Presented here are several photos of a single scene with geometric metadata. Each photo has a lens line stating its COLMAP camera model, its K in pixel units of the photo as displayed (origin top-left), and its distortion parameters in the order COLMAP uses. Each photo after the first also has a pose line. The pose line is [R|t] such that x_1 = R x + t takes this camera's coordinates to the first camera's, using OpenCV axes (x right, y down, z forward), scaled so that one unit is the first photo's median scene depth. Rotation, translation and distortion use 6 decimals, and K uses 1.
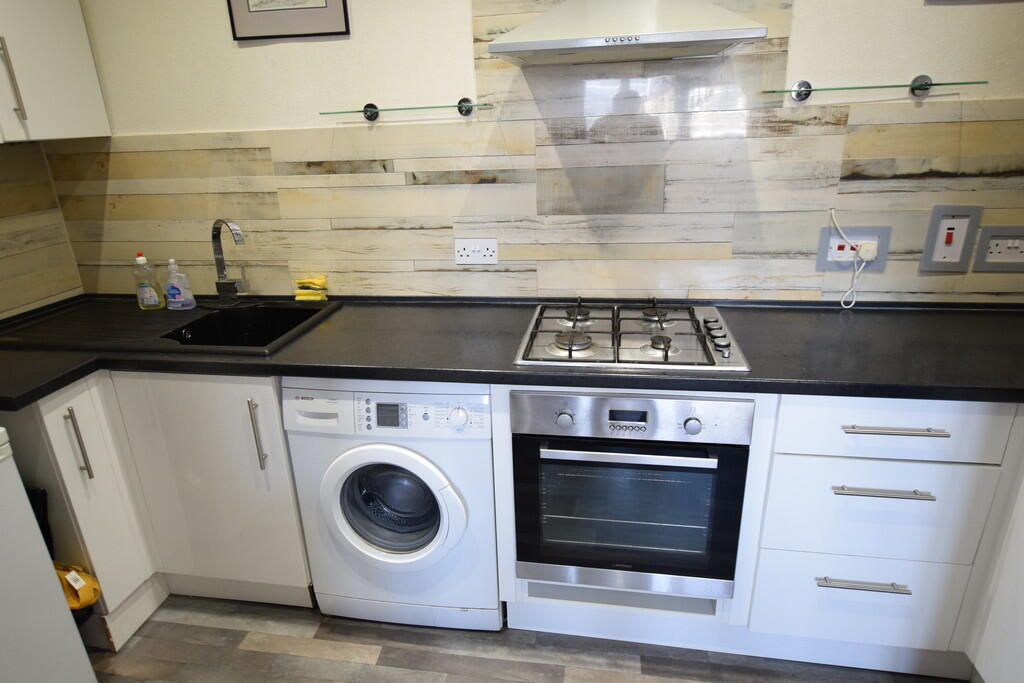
lens RADIAL K [[590.6, 0, 510.7], [0, 590.6, 339.6], [0, 0, 1]] dist [-0.001278, -0.000008]
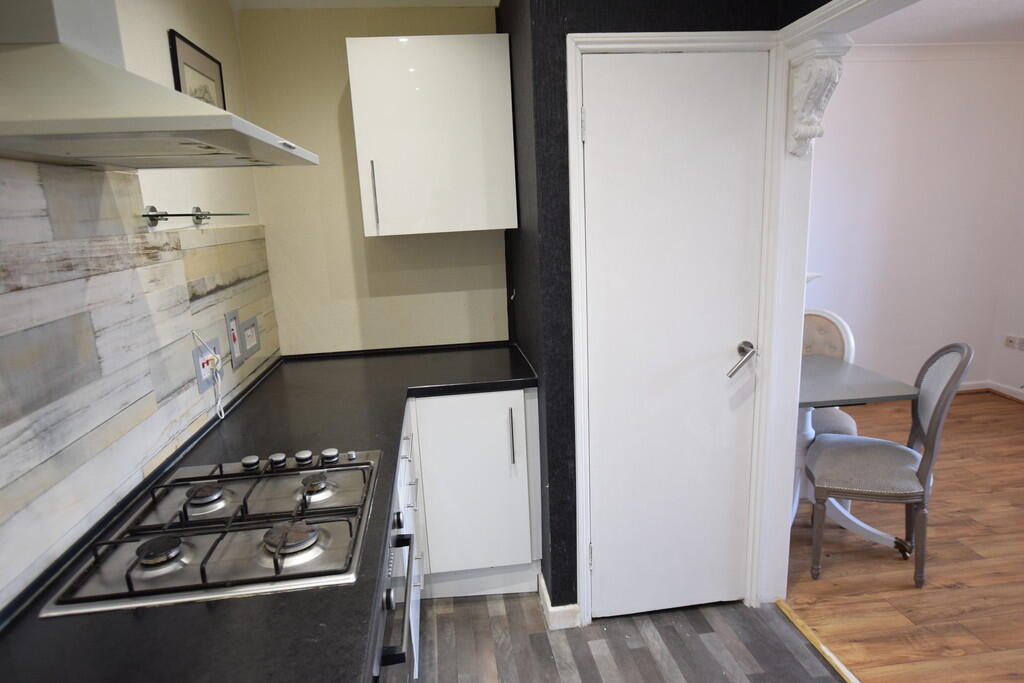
lens RADIAL K [[590.6, 0, 511.0], [0, 590.6, 341.8], [0, 0, 1]] dist [-0.001278, -0.000008]
pose [[-0.281953, -0.162829, 0.945510, -0.528861], [0.374756, 0.888514, 0.264766, -0.259817], [-0.883210, 0.428987, -0.189498, 0.706274]]
